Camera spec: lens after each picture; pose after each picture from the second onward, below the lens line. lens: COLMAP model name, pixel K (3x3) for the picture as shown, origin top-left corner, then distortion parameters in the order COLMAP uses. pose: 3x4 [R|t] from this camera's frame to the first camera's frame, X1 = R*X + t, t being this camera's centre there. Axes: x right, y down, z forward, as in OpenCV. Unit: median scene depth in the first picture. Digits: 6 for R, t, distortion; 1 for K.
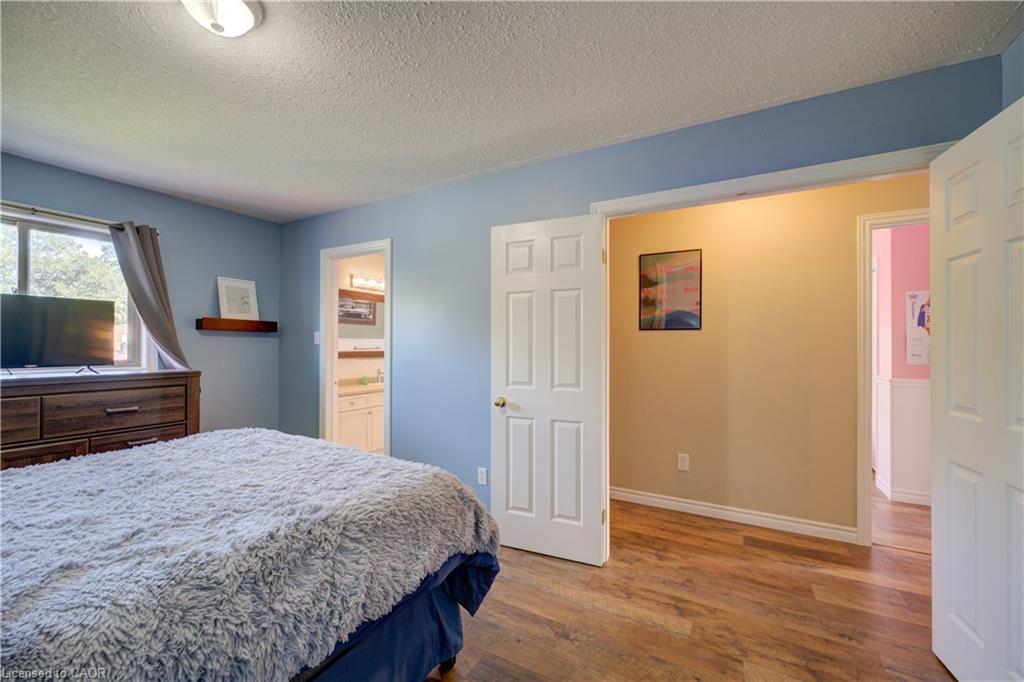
lens RADIAL K [[407.6, 0, 514.1], [0, 407.6, 344.5], [0, 0, 1]] dist [-0.001621, 0.000095]
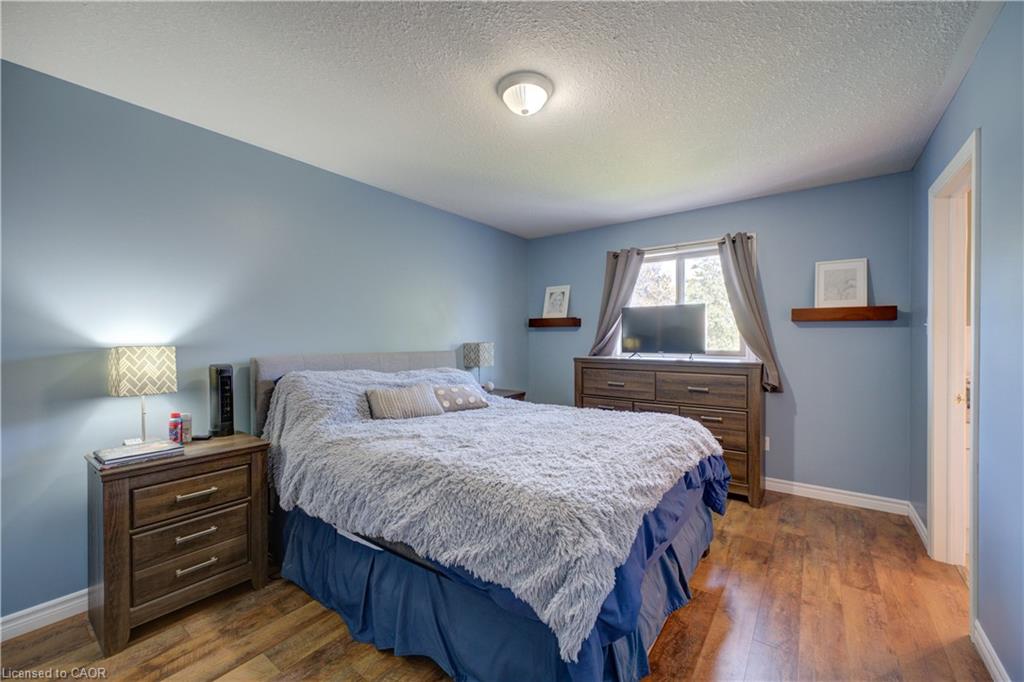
lens RADIAL K [[407.6, 0, 511.3], [0, 407.6, 341.3], [0, 0, 1]] dist [-0.001621, 0.000095]
pose [[-0.132506, 0.004512, -0.991172, 0.296934], [0.007069, 0.999969, 0.003607, 0.002200], [0.991157, -0.006529, -0.132534, 0.487118]]
